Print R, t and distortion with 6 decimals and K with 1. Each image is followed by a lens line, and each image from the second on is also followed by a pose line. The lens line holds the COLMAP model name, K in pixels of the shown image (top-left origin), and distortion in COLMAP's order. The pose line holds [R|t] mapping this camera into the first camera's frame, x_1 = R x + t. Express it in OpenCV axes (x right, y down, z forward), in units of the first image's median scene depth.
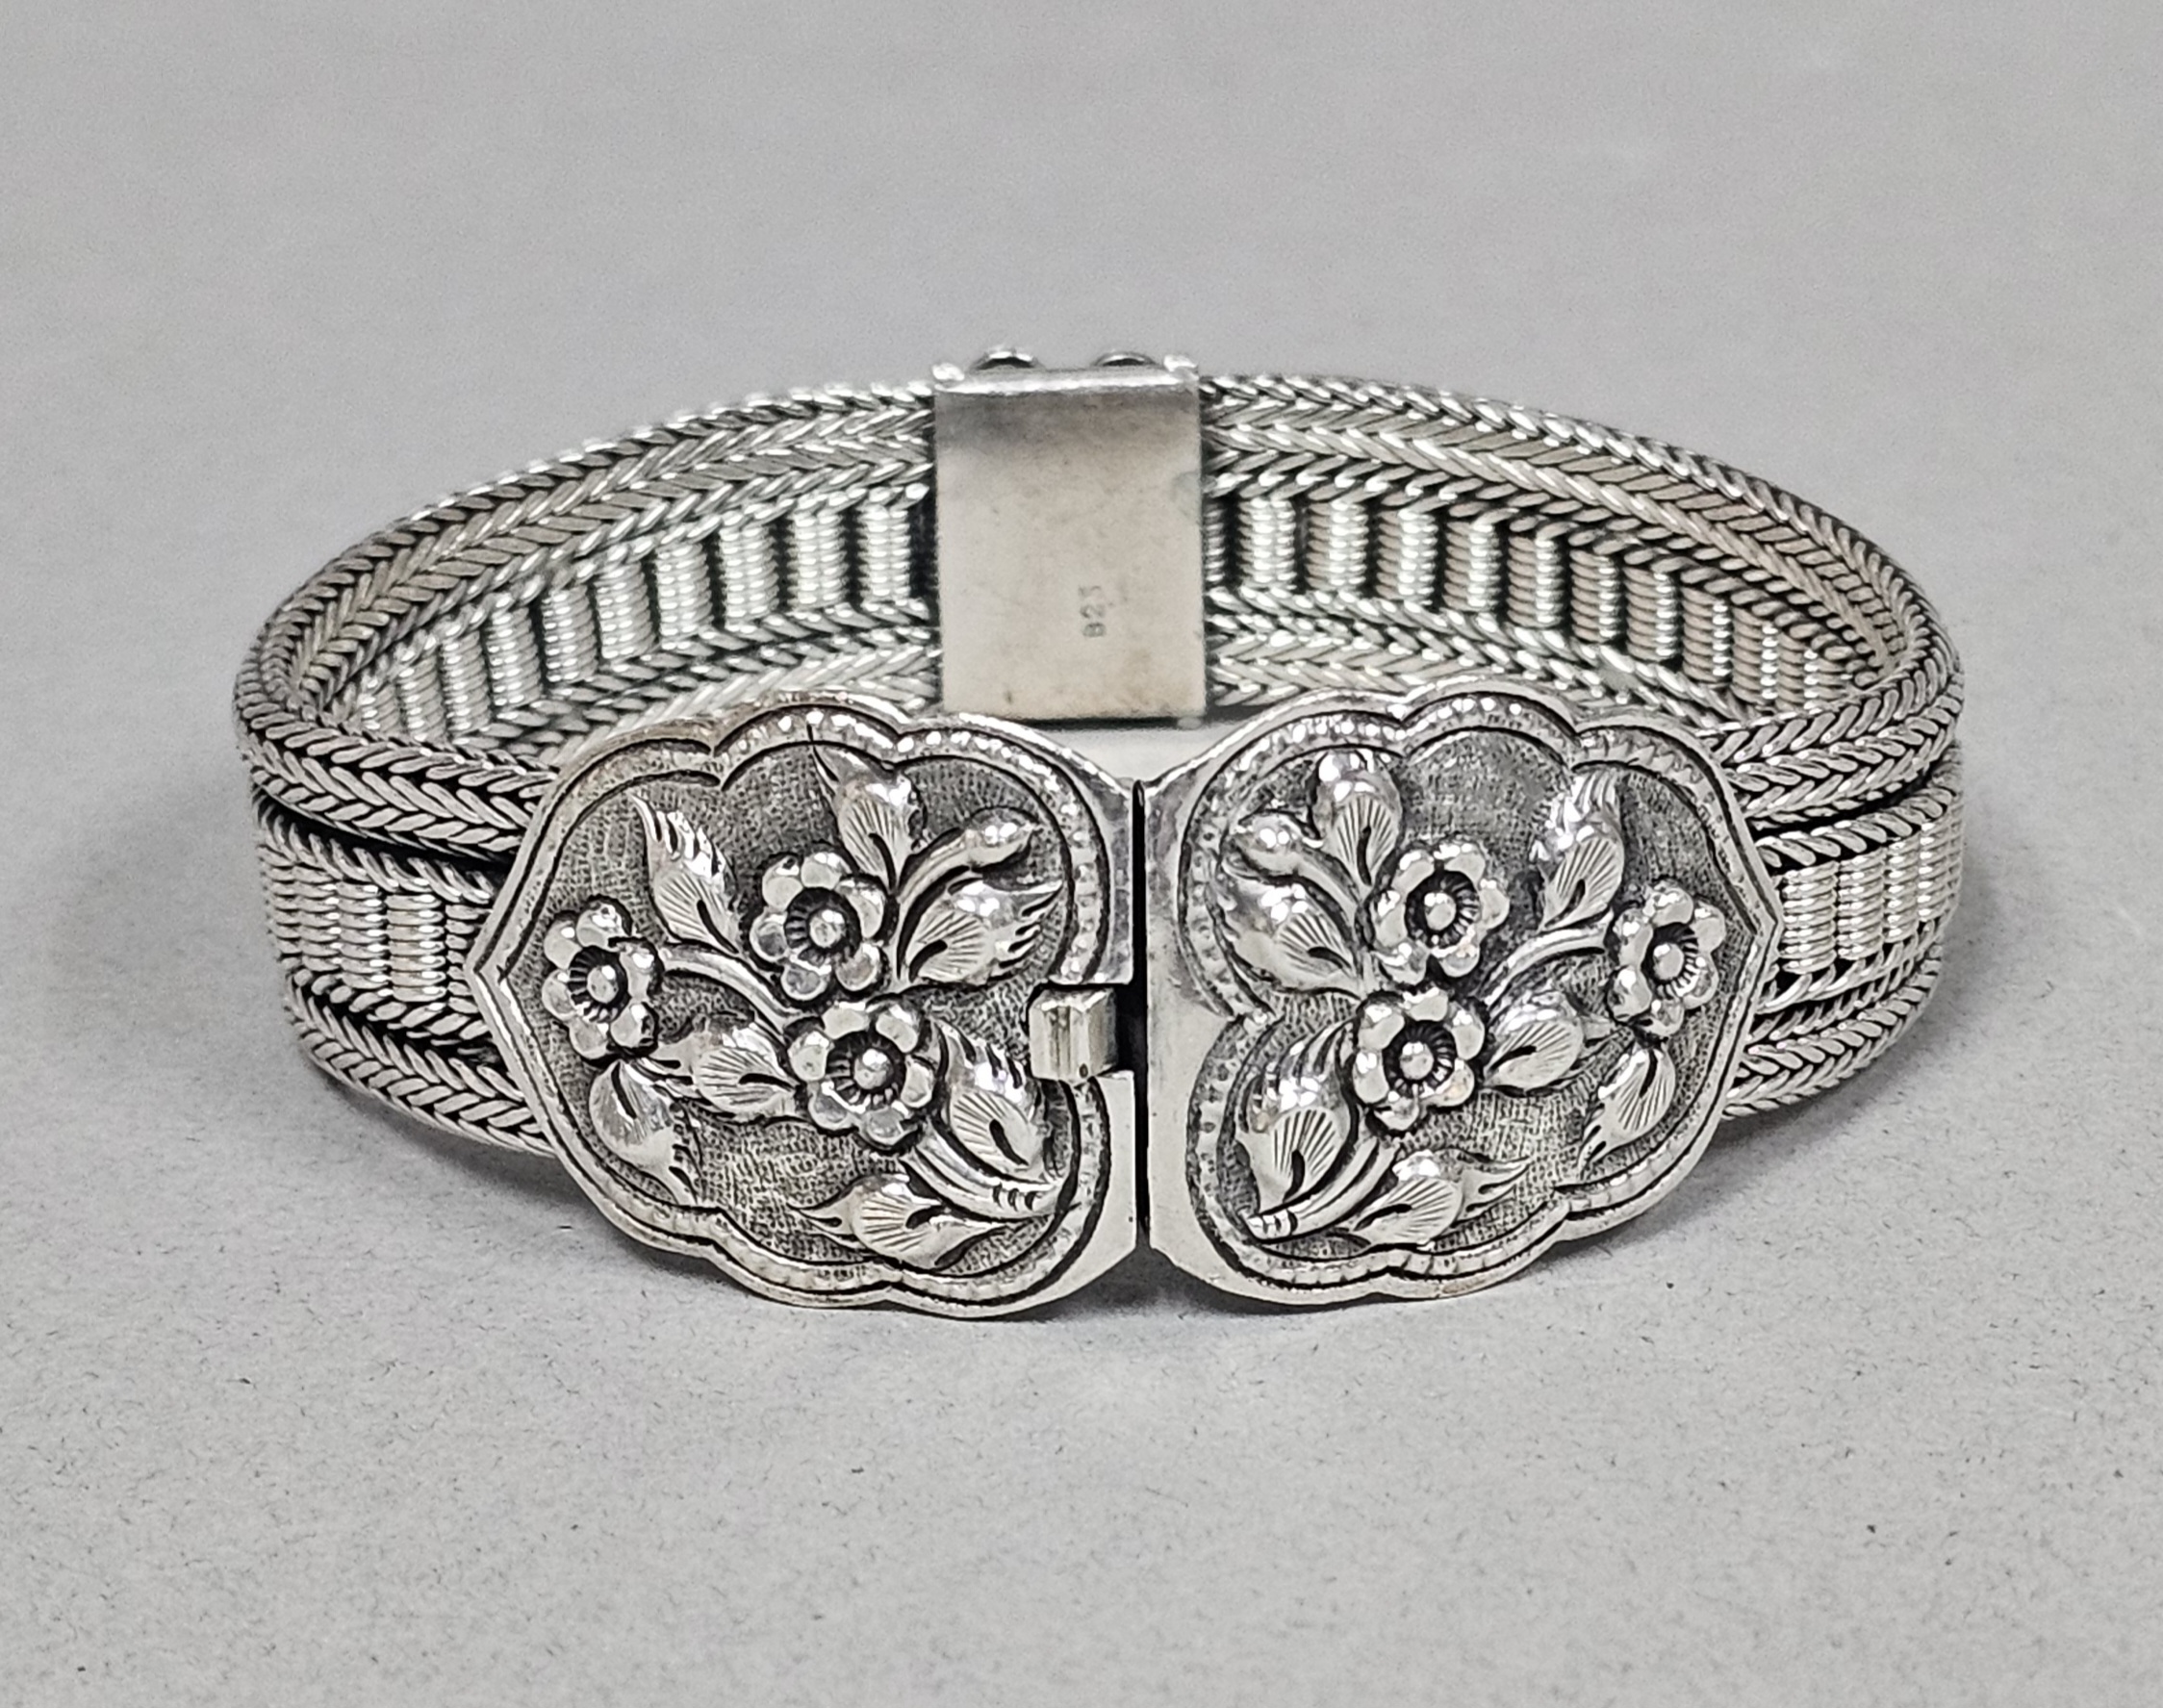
lens RADIAL K [[2088.5, 0, 1081.5], [0, 2088.5, 854.0], [0, 0, 1]] dist [0.007126, -0.002251]
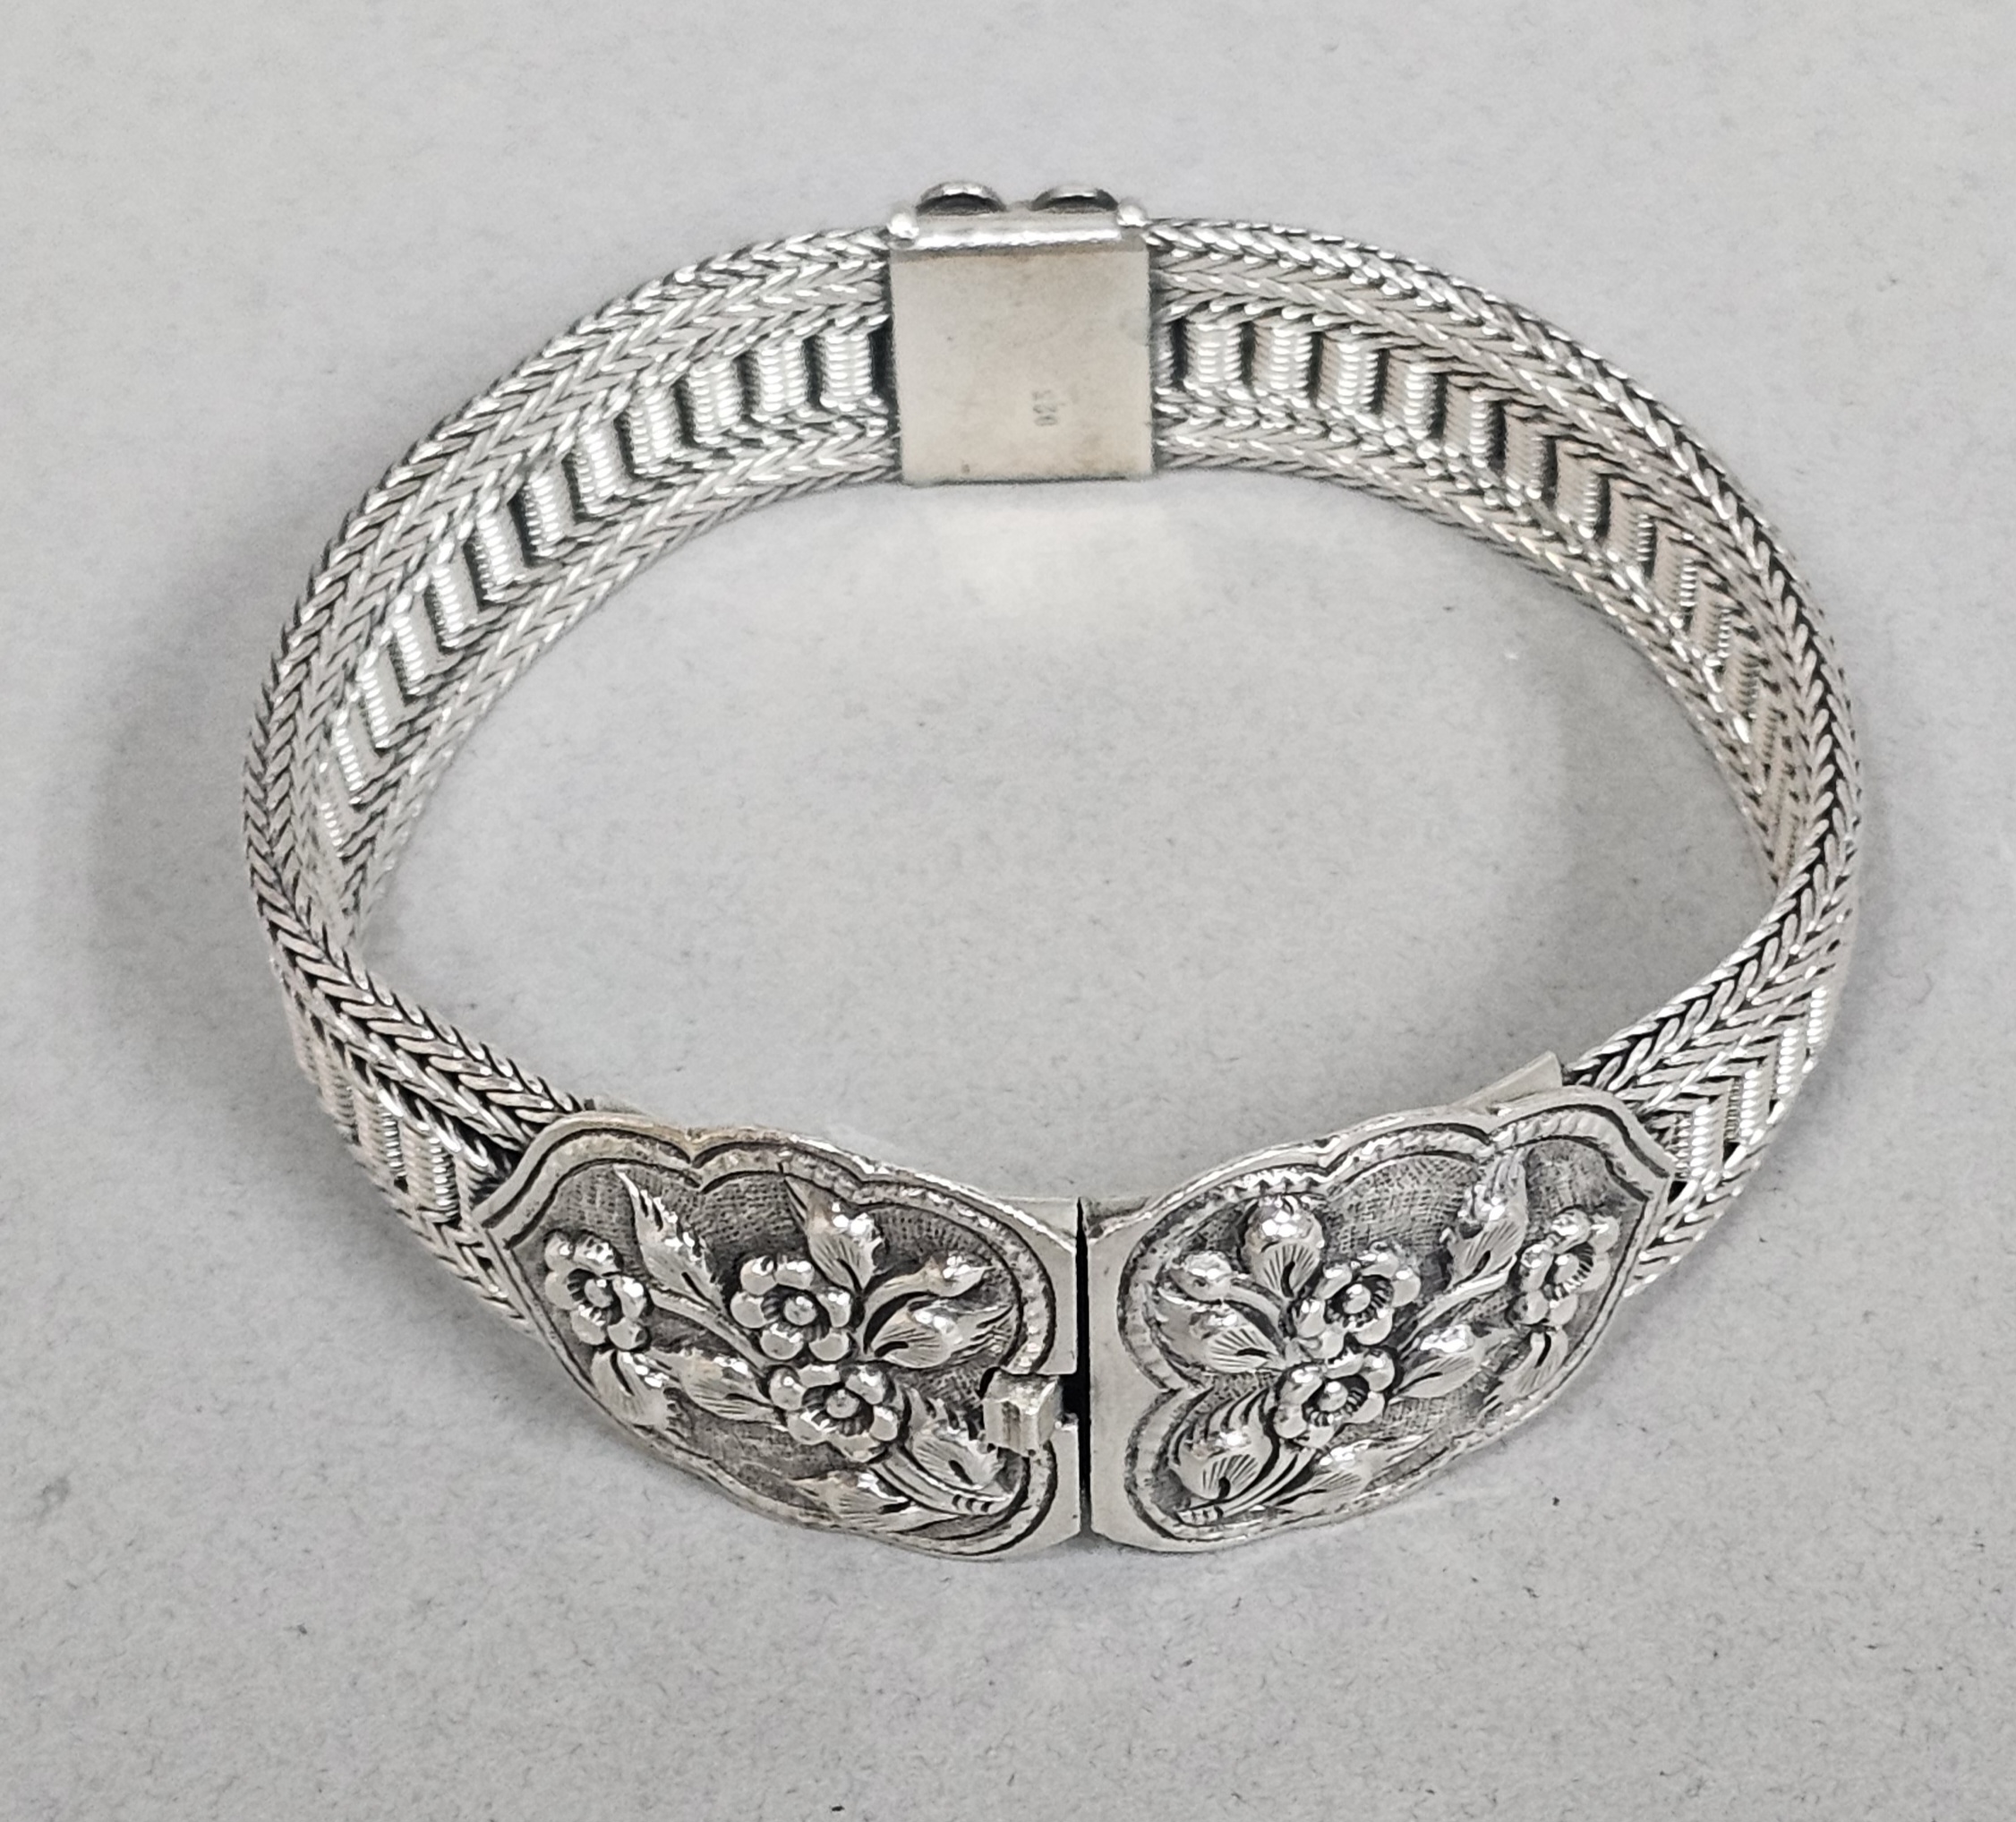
lens RADIAL K [[1937.9, 0, 1008.0], [0, 1937.9, 911.0], [0, 0, 1]] dist [-0.007313, -0.002394]
pose [[0.999888, -0.002057, -0.014791, 0.003563], [0.004494, 0.986001, 0.166681, -0.336374], [0.014241, -0.166729, 0.985900, 0.026900]]
